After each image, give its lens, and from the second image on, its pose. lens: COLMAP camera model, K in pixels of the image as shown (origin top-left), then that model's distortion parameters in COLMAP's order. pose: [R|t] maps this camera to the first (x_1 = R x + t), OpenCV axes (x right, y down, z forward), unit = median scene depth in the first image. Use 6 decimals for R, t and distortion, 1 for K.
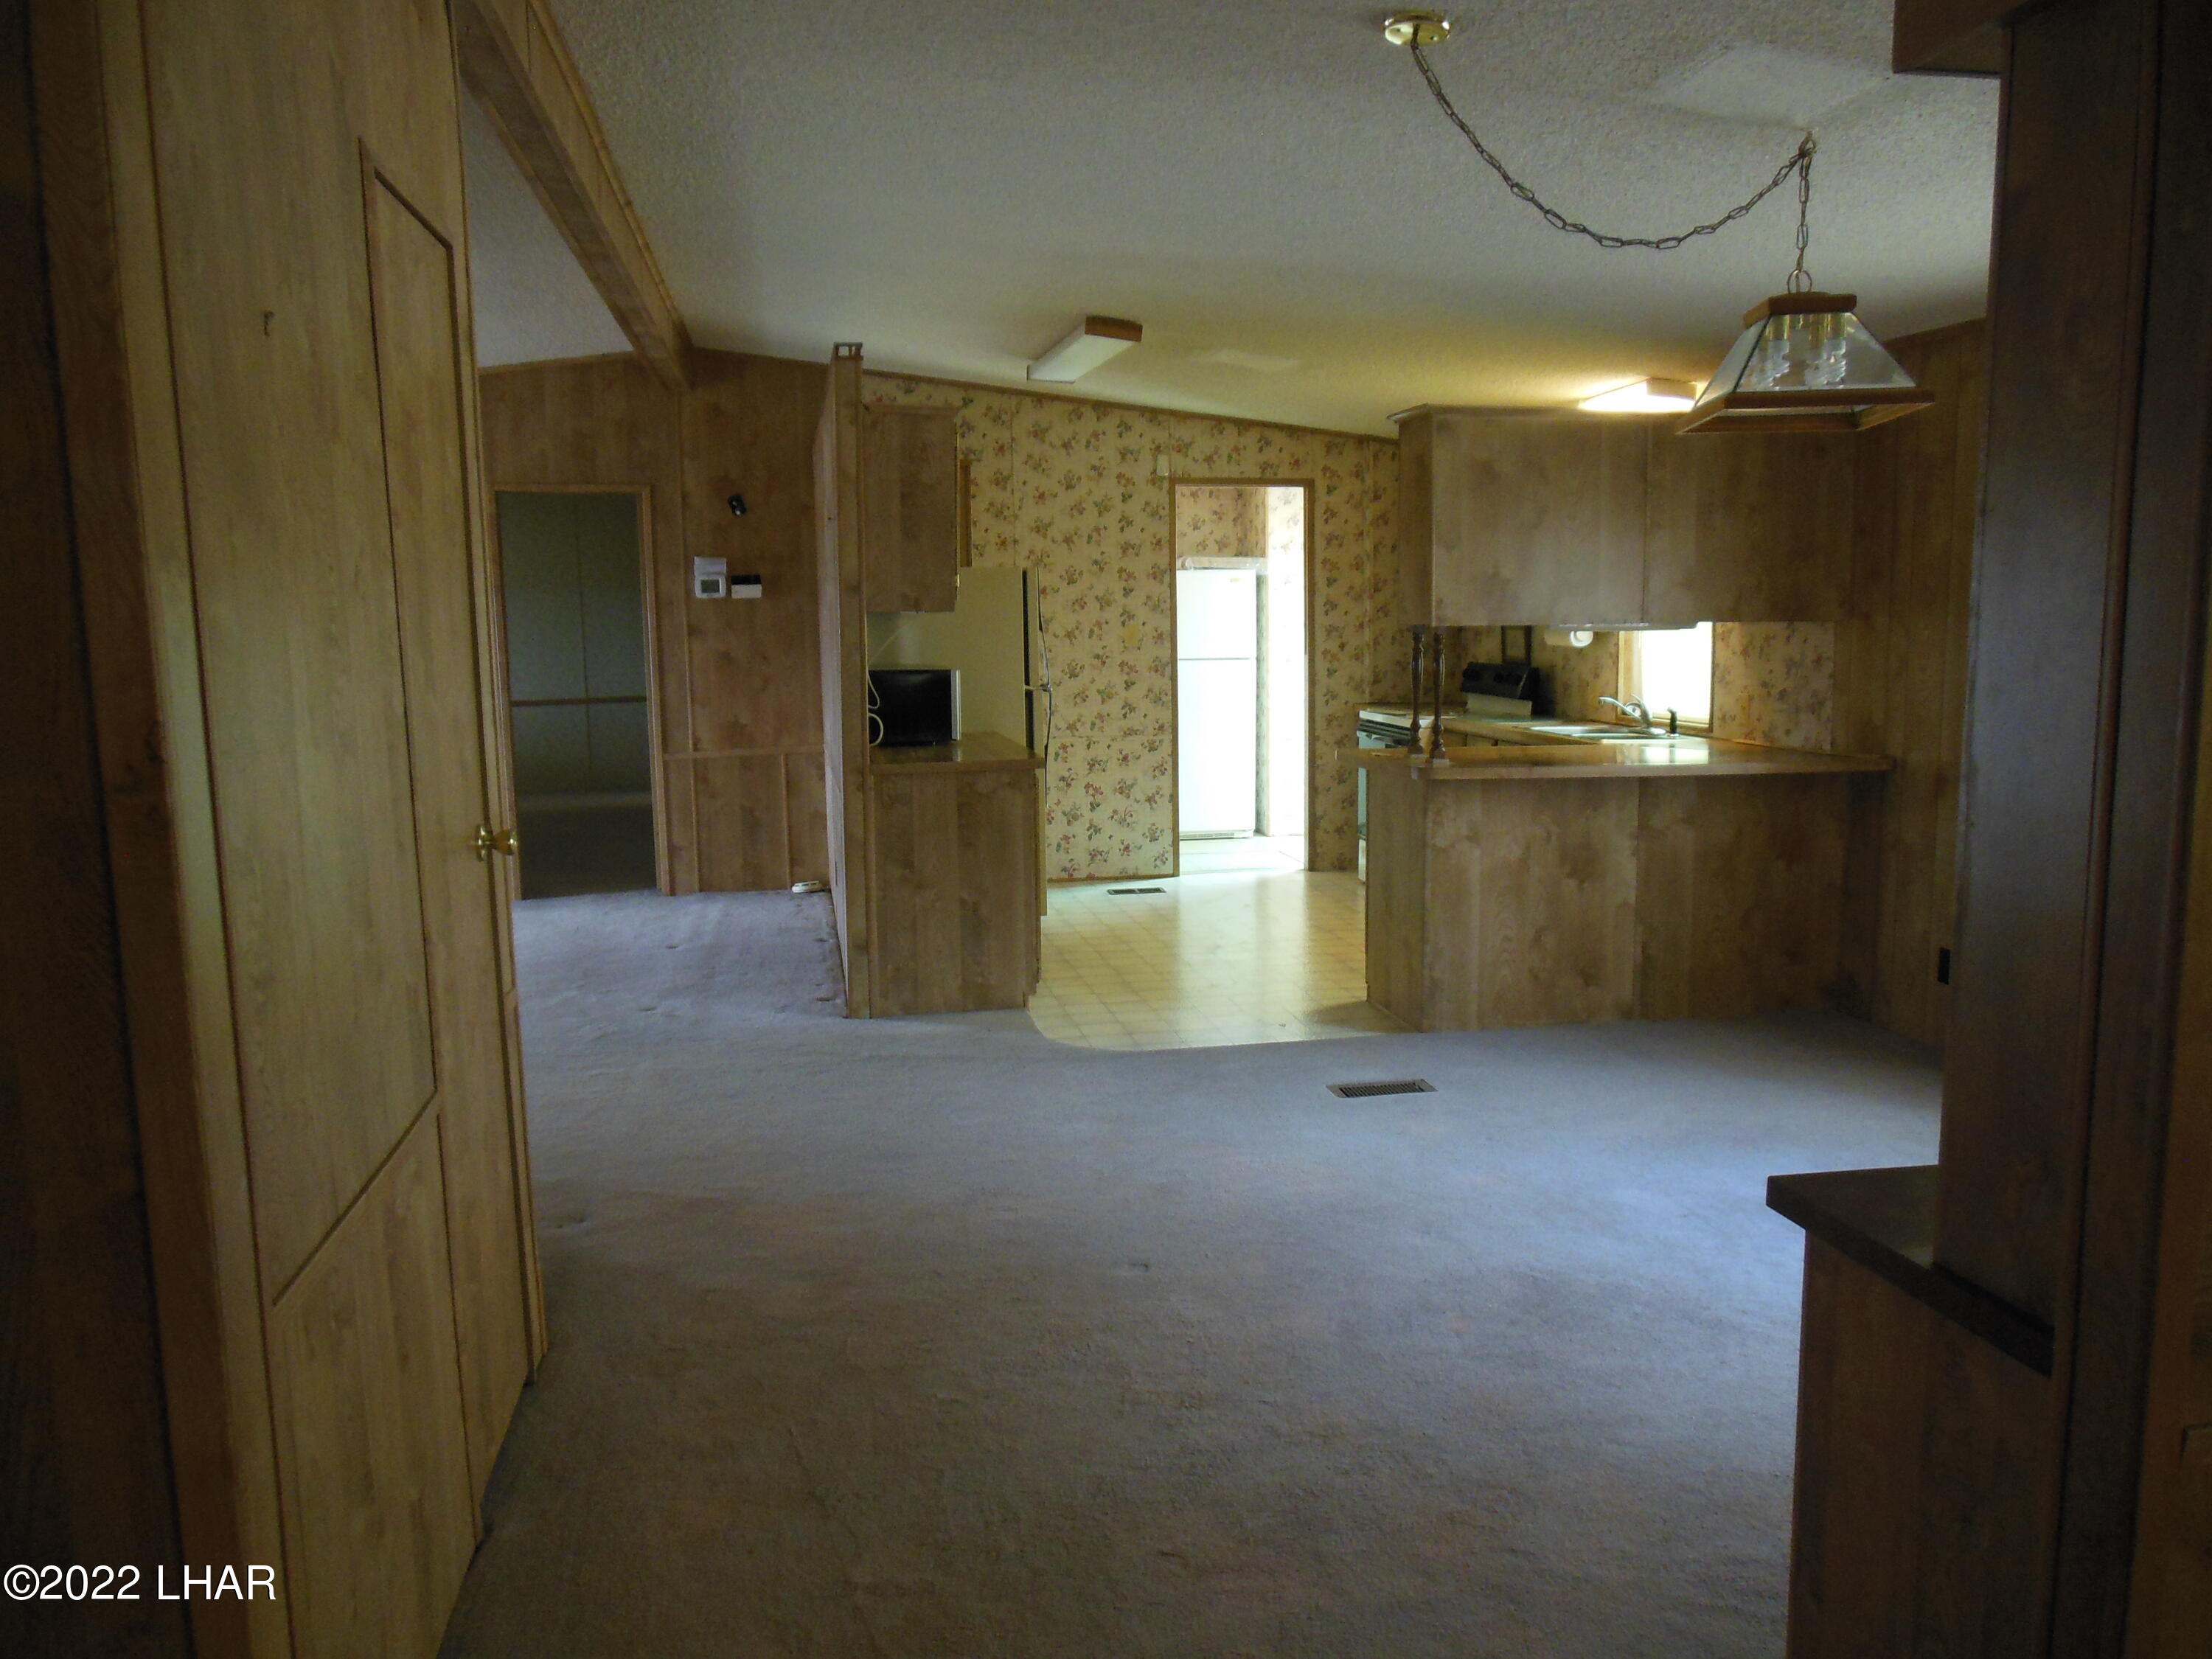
lens RADIAL K [[1630.6, 0, 1142.0], [0, 1630.6, 824.8], [0, 0, 1]] dist [-0.116856, 0.366405]
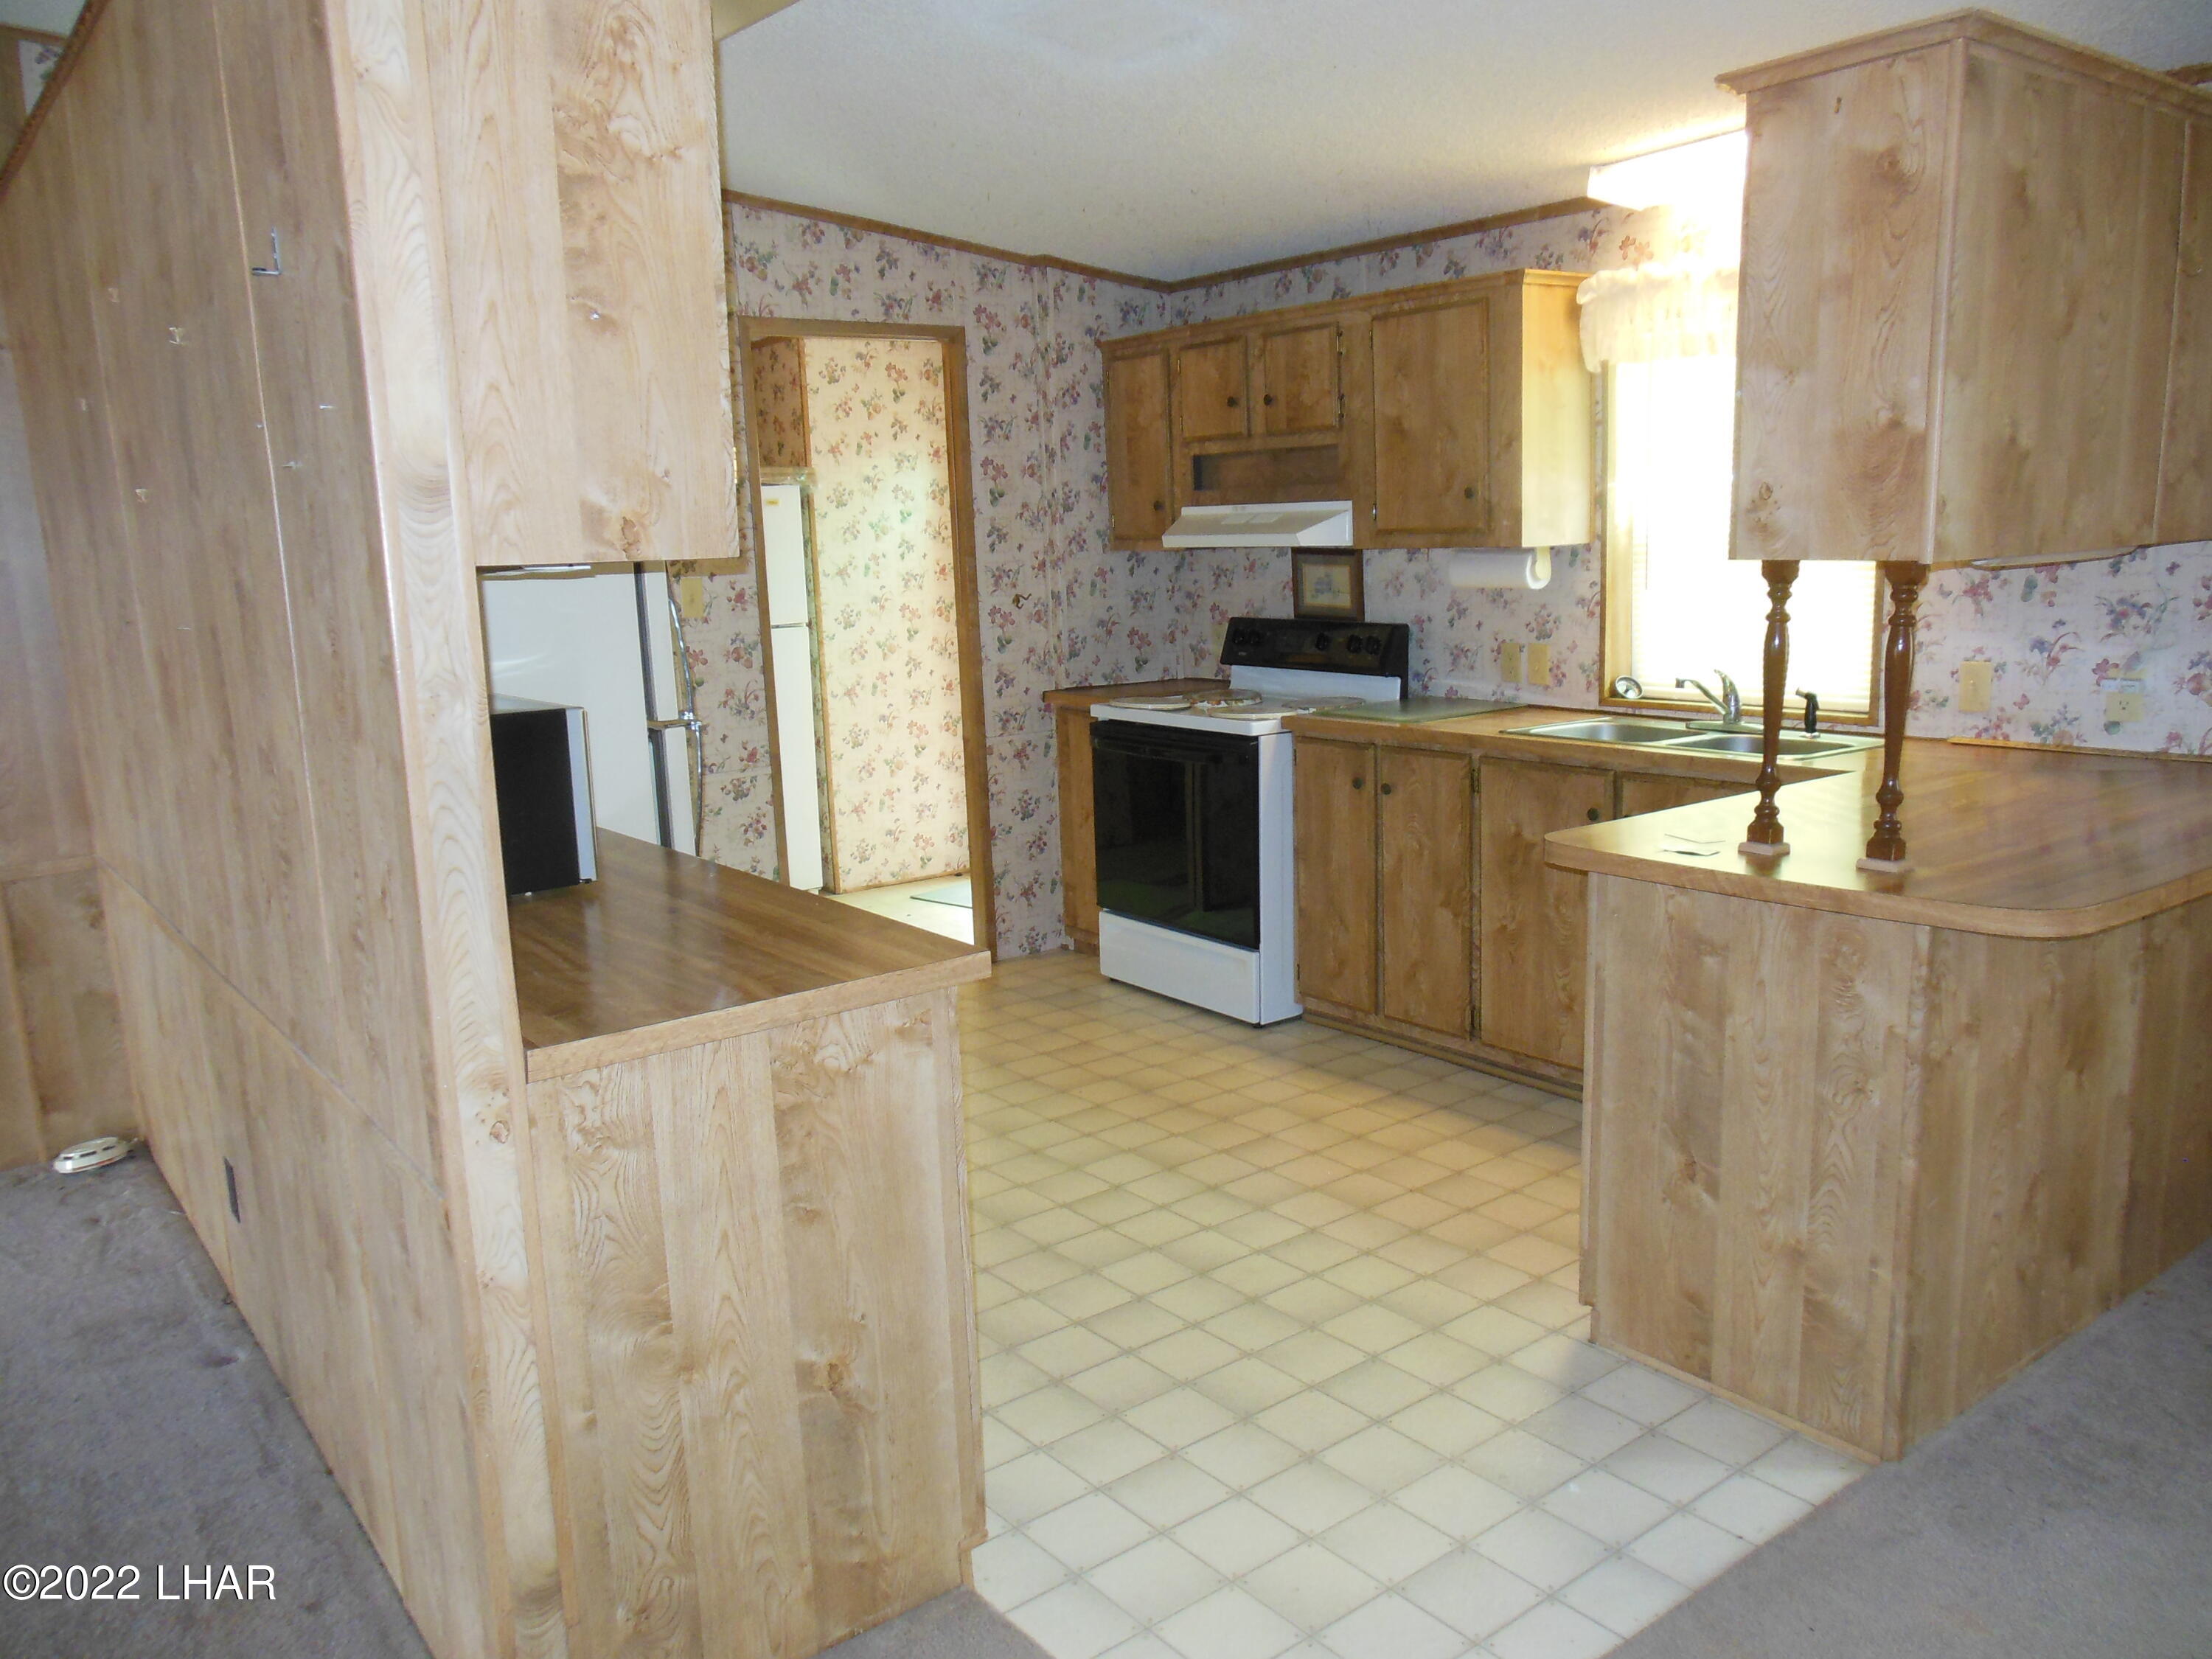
lens RADIAL K [[1648.0, 0, 1108.9], [0, 1648.0, 836.6], [0, 0, 1]] dist [-0.099571, 0.138569]
pose [[0.900403, -0.100424, 0.423307, -0.136166], [0.082574, 0.994756, 0.060352, -0.062032], [-0.427148, -0.019387, 0.903974, 0.466487]]
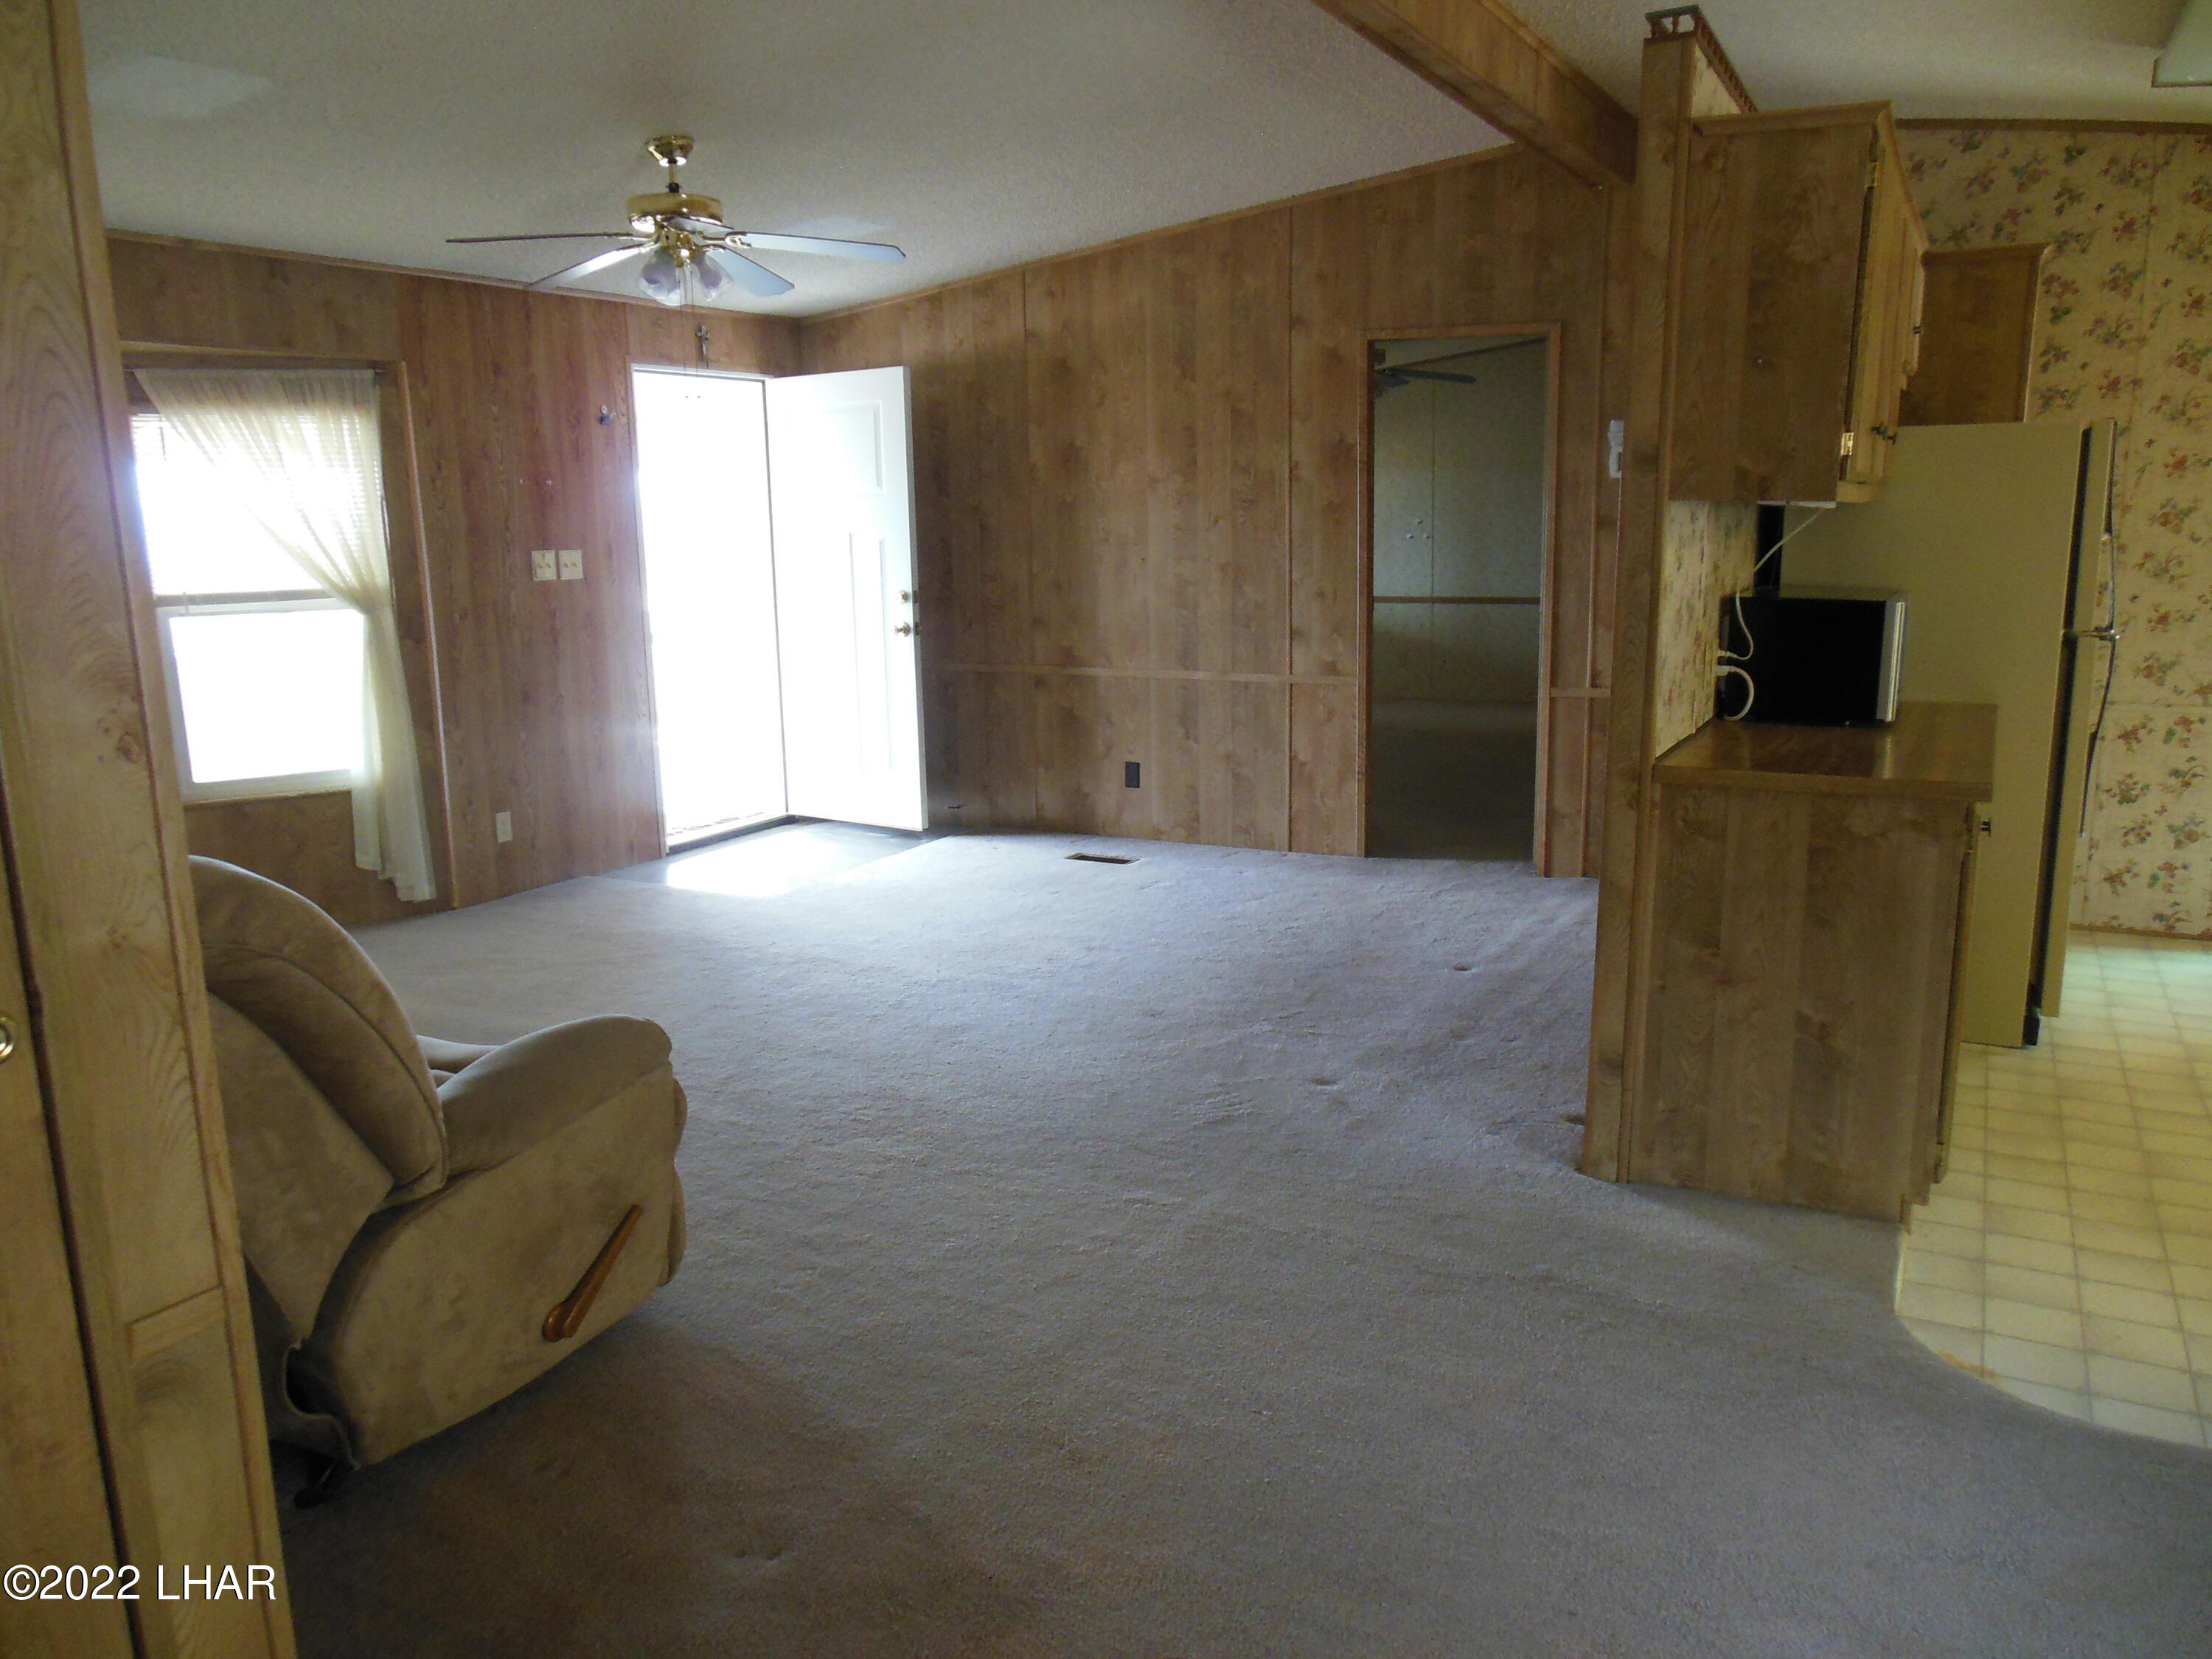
lens RADIAL K [[1666.6, 0, 1135.3], [0, 1666.6, 834.8], [0, 0, 1]] dist [-0.001852, 0.003148]
pose [[0.775165, 0.125505, -0.619167, 0.044121], [-0.080843, 0.991717, 0.099809, -0.040055], [0.626565, -0.027313, 0.778891, 0.290721]]
